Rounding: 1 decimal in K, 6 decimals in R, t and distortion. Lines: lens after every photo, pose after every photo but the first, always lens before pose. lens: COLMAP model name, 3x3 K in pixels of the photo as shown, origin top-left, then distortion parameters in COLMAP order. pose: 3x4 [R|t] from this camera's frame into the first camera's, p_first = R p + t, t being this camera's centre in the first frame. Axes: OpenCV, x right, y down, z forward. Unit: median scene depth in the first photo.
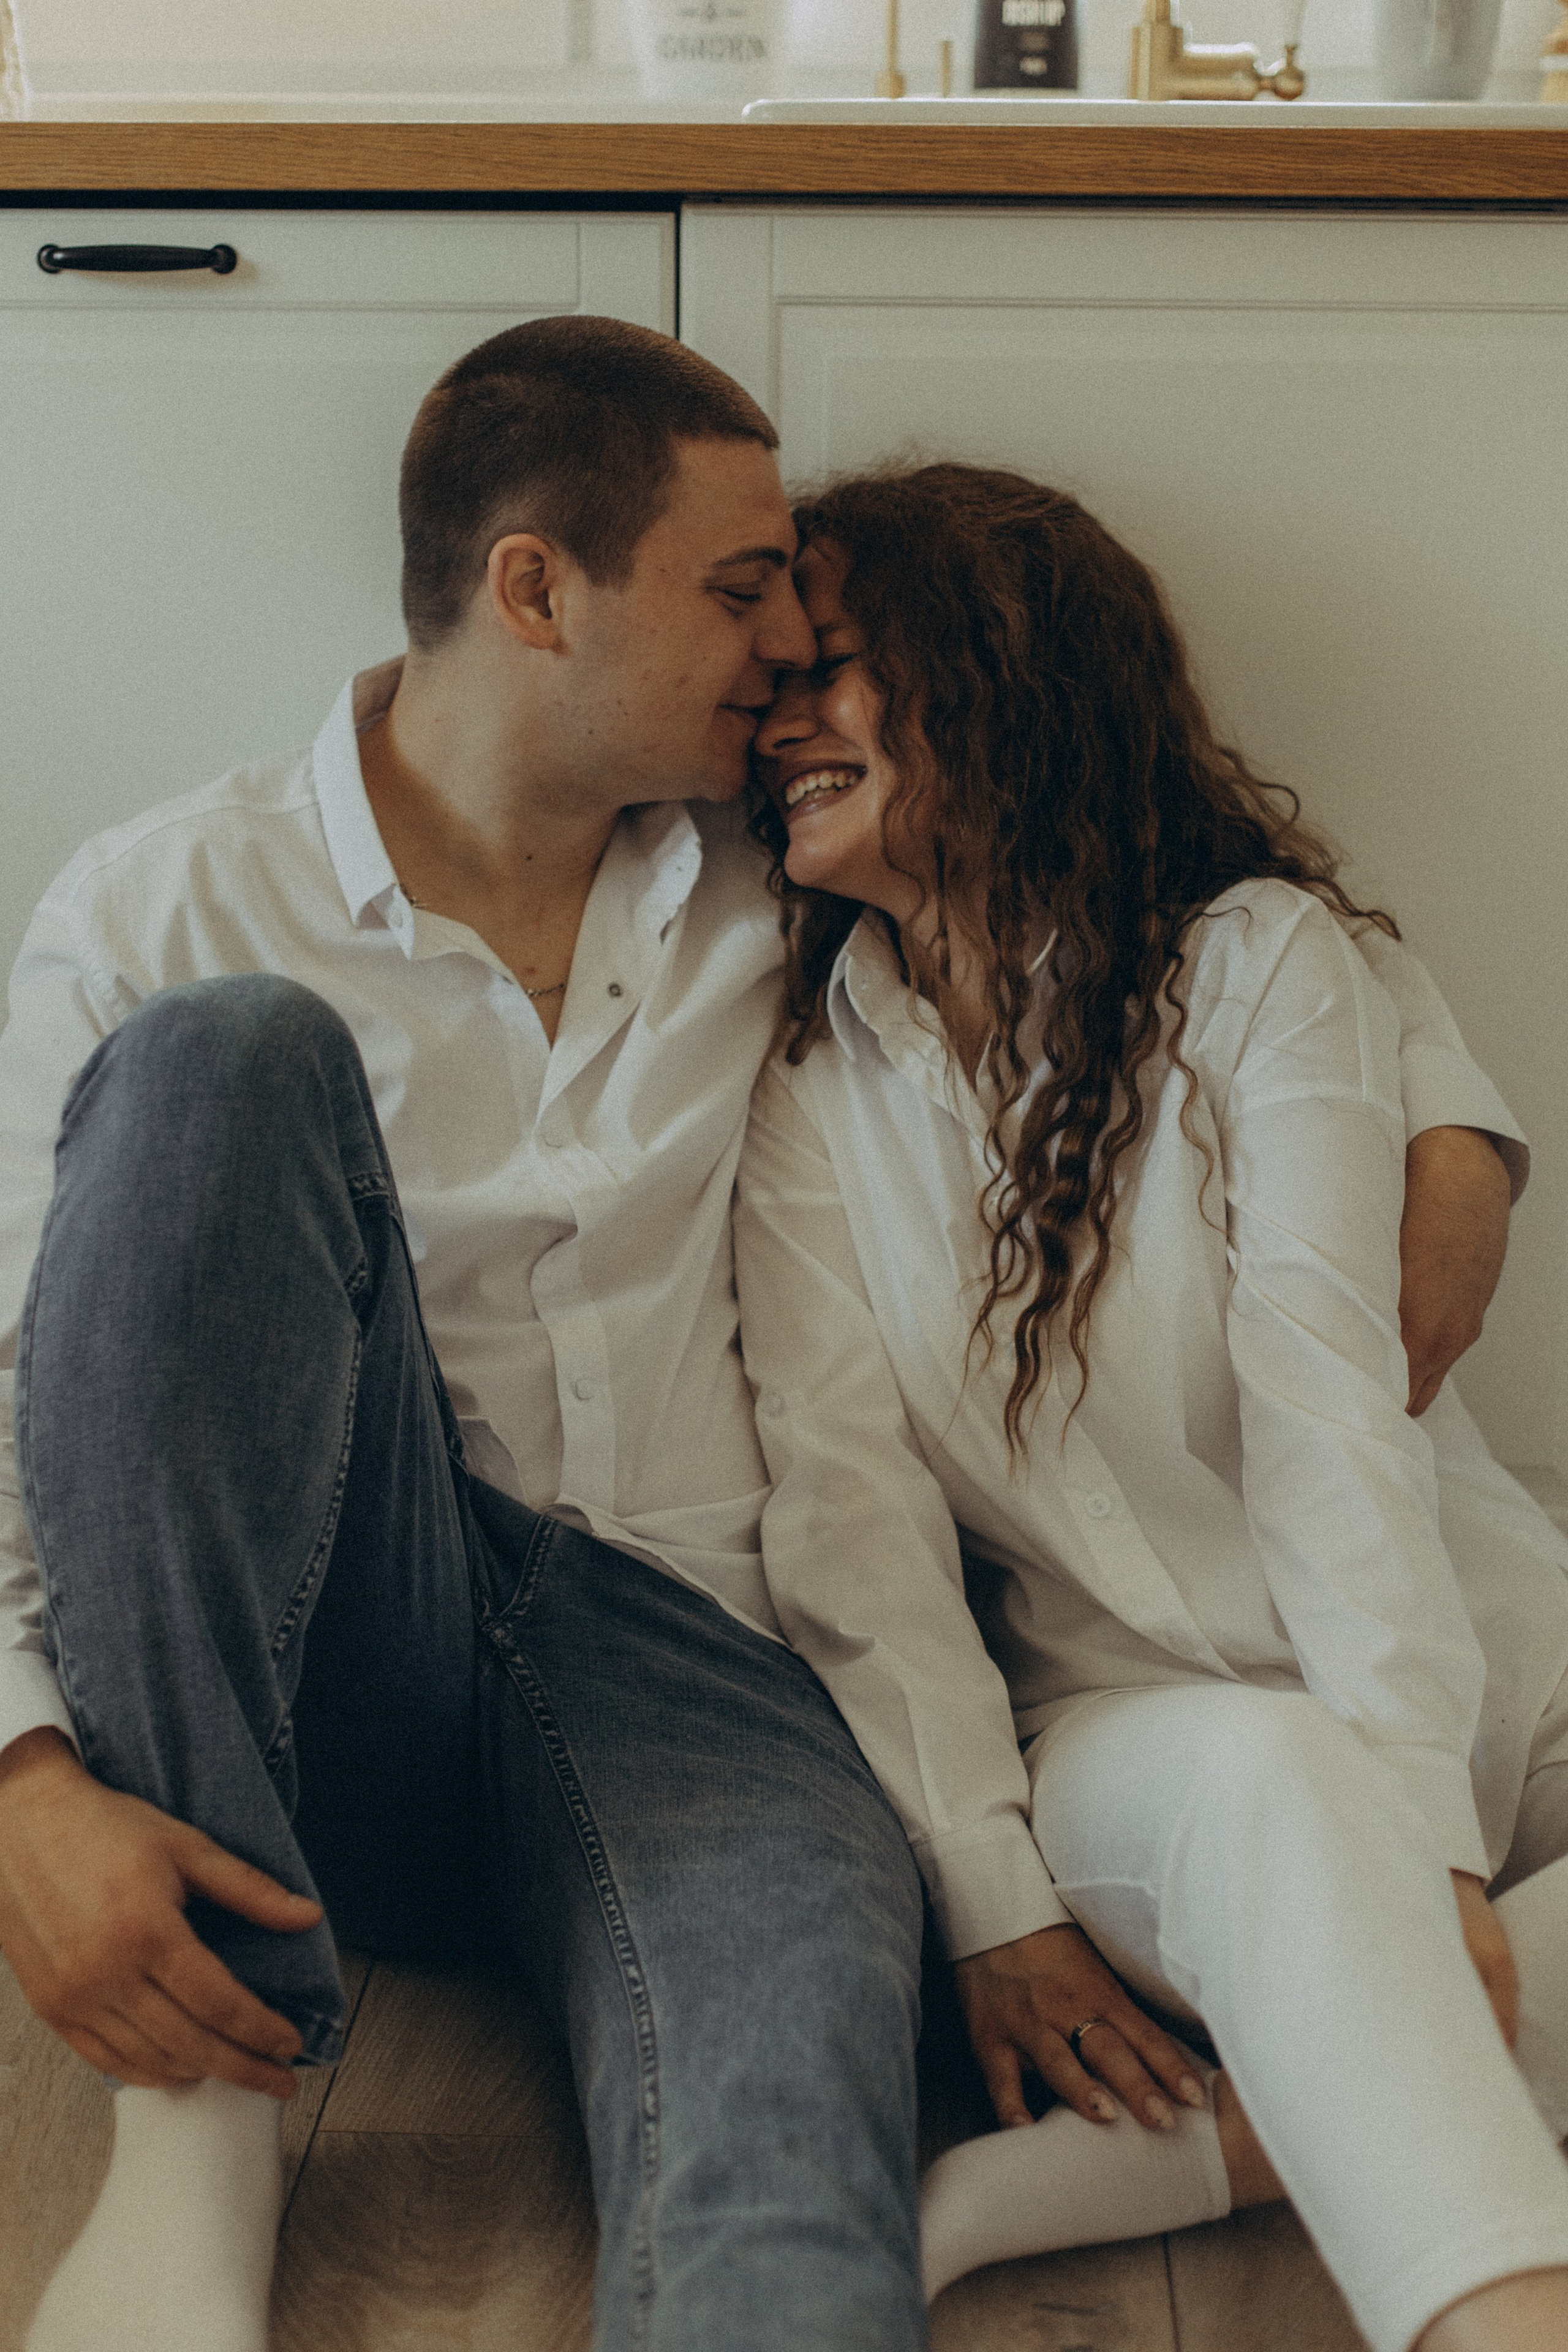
lens RADIAL K [[3663.3, 0, 788.6], [0, 3663.3, 1163.5], [0, 0, 1]] dist [0.007855, 0.000000]
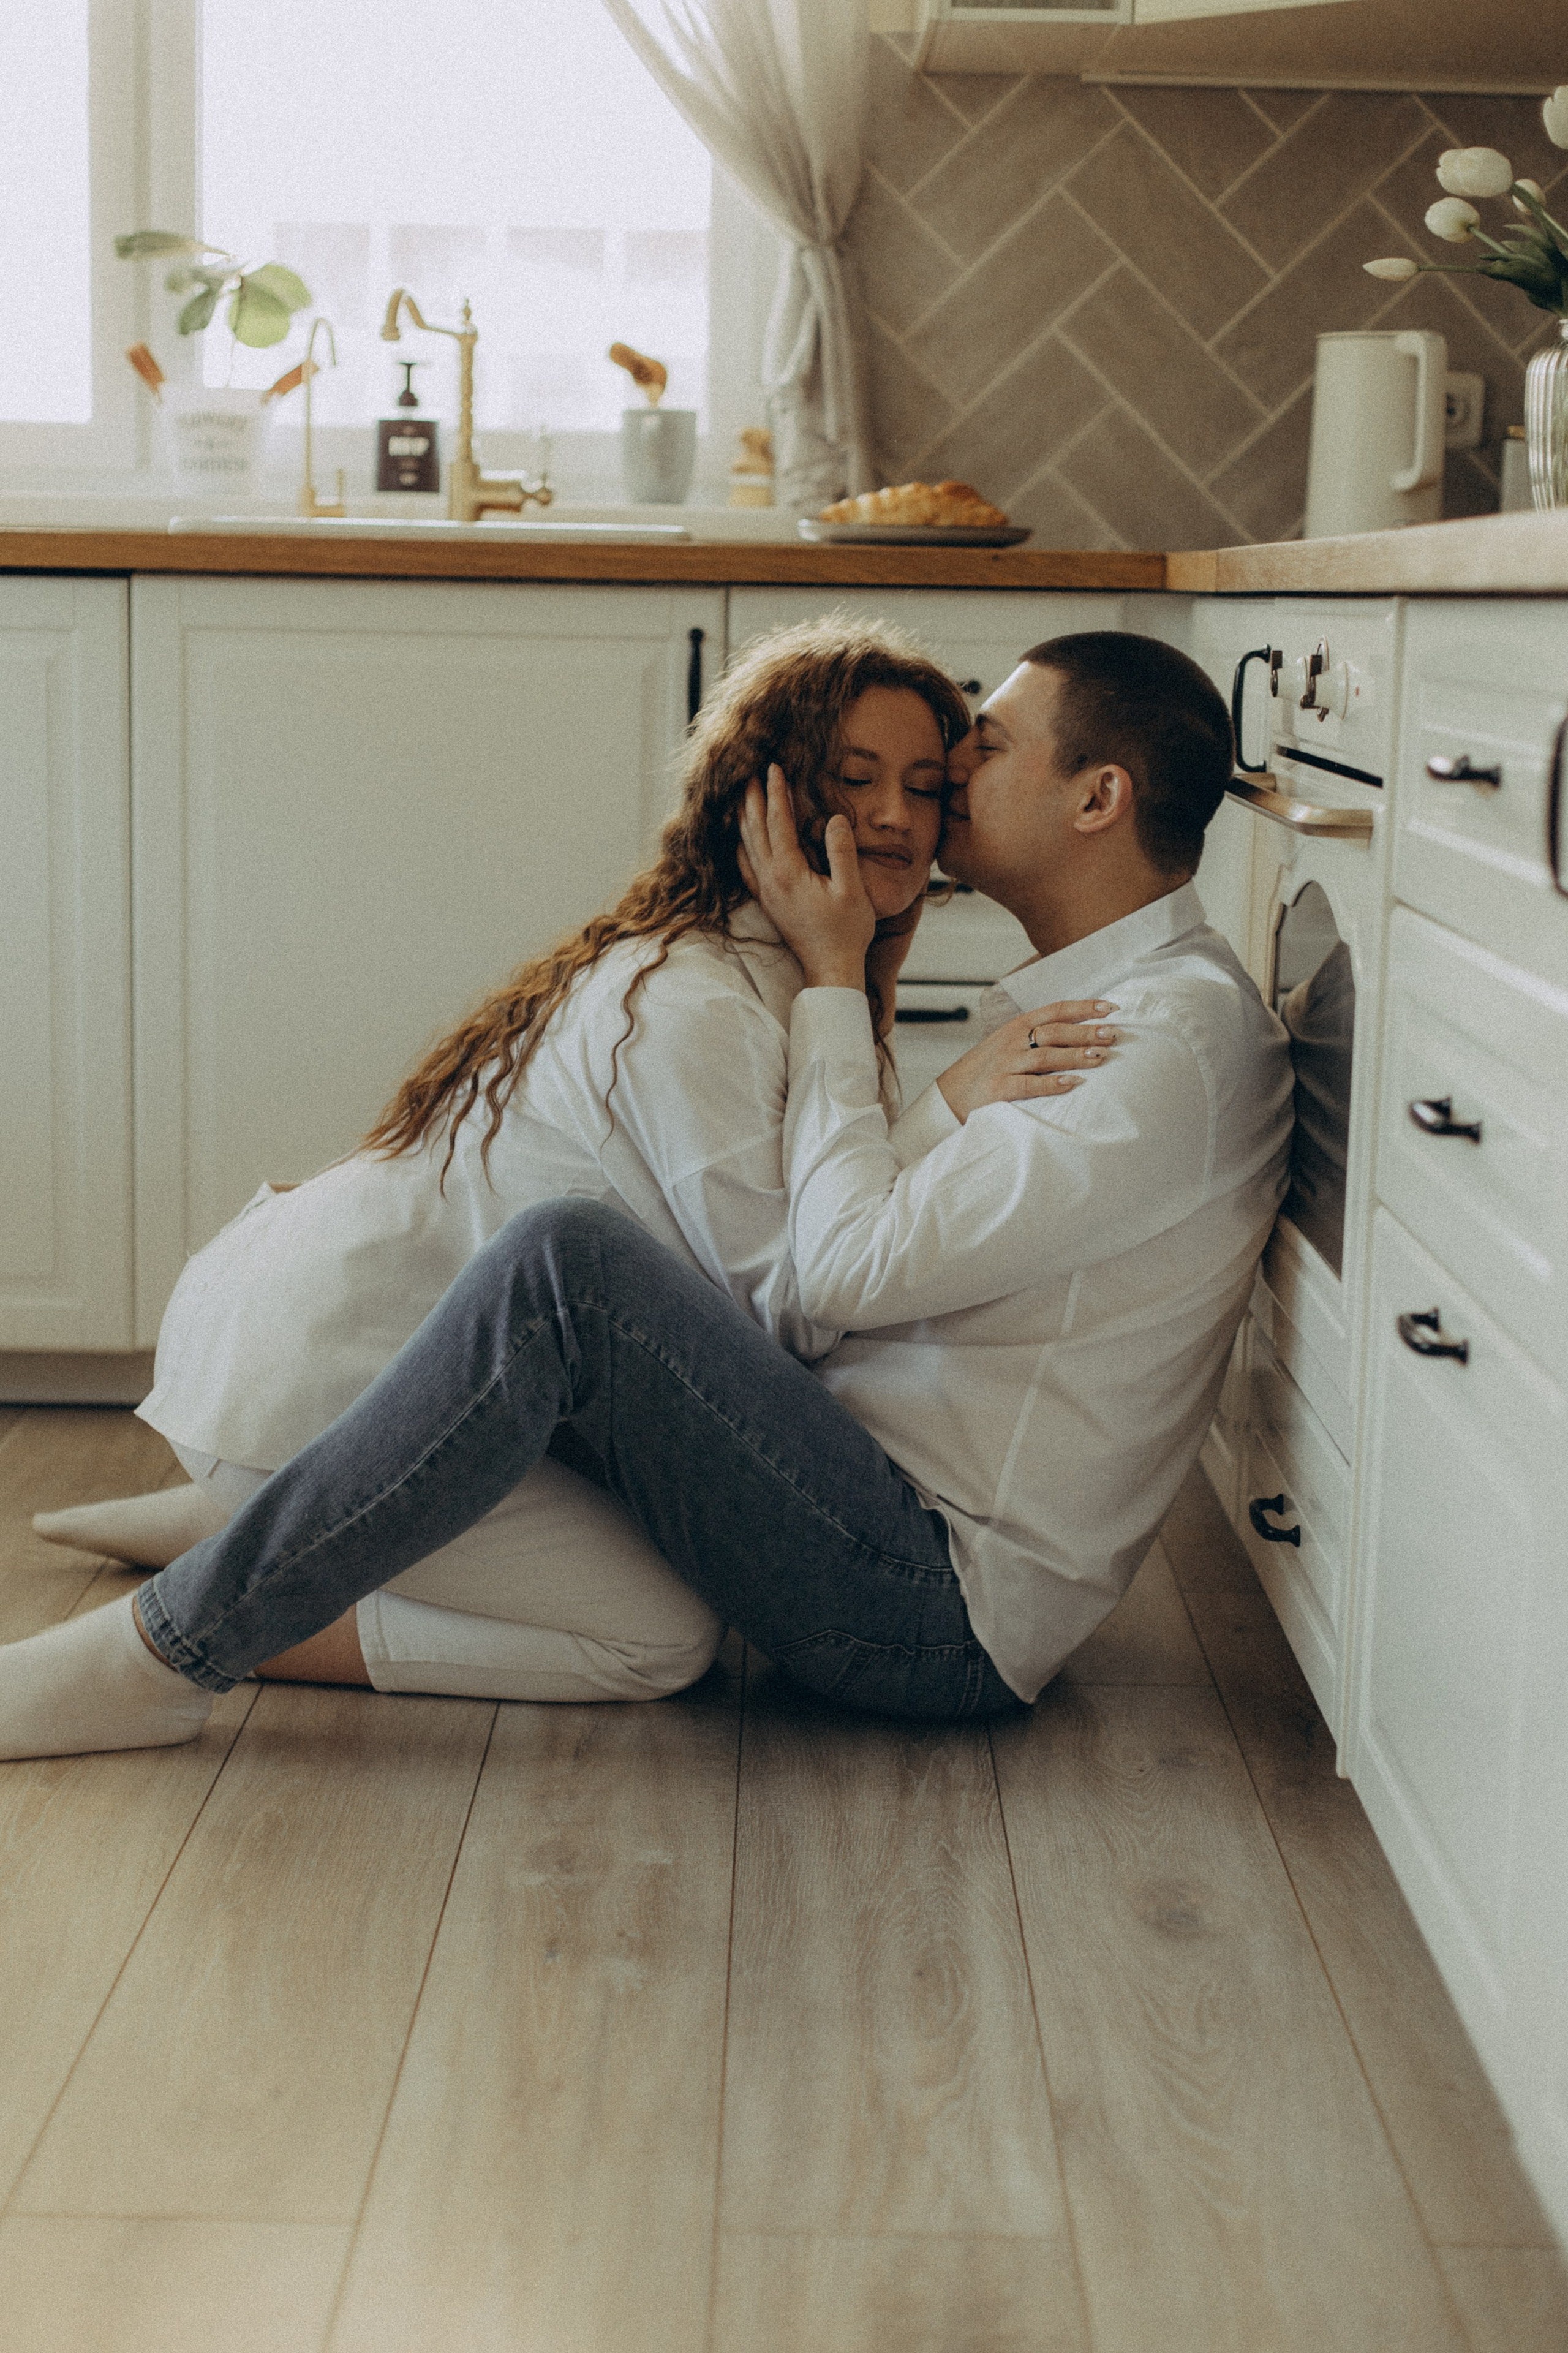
lens RADIAL K [[3664.6, 0, 790.6], [0, 3664.6, 1189.9], [0, 0, 1]] dist [0.007855, 0.000000]
pose [[0.999390, 0.005886, 0.034414, 0.236429], [-0.003769, 0.998116, -0.061235, 0.153332], [-0.034710, 0.061068, 0.997530, -0.807651]]
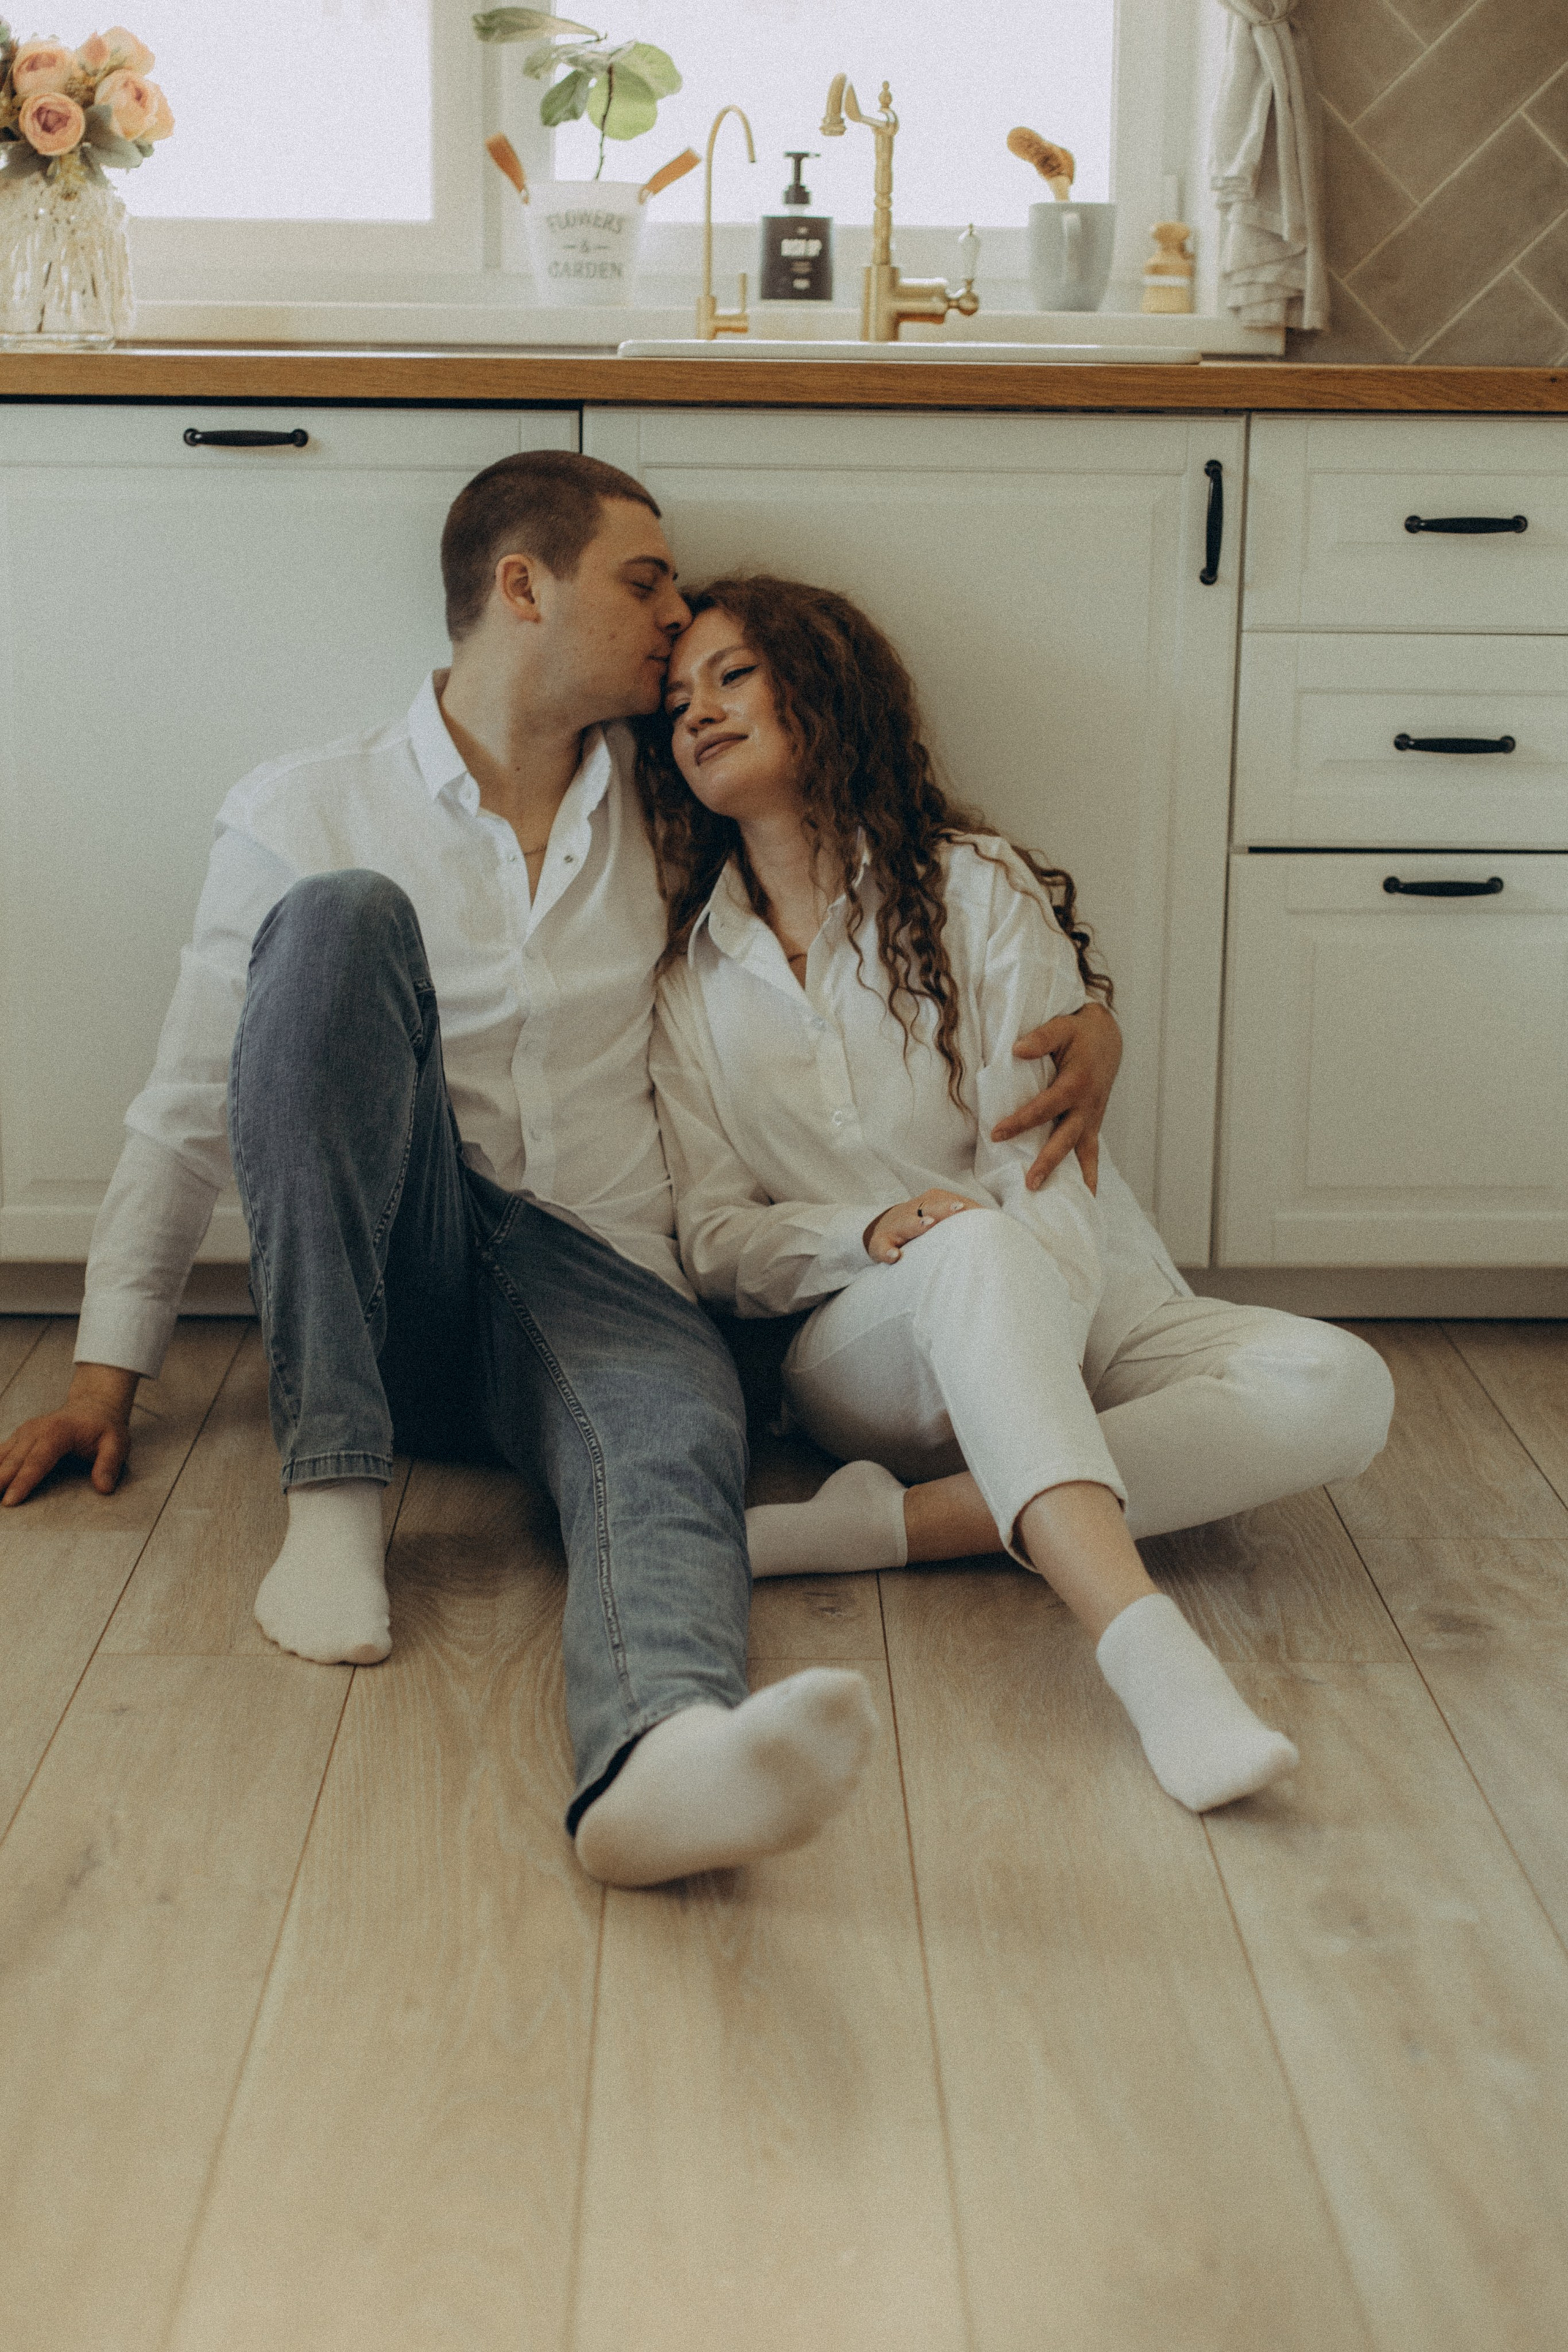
lens RADIAL K [[3663.3, 0, 776.8], [0, 3663.3, 1149.1], [0, 0, 1]] dist [0.007855, 0.000000]
pose [[0.998559, -0.007590, 0.053130, -0.032402], [0.007848, 0.999958, -0.004655, 0.076784], [-0.053093, 0.005066, 0.998577, -0.627706]]
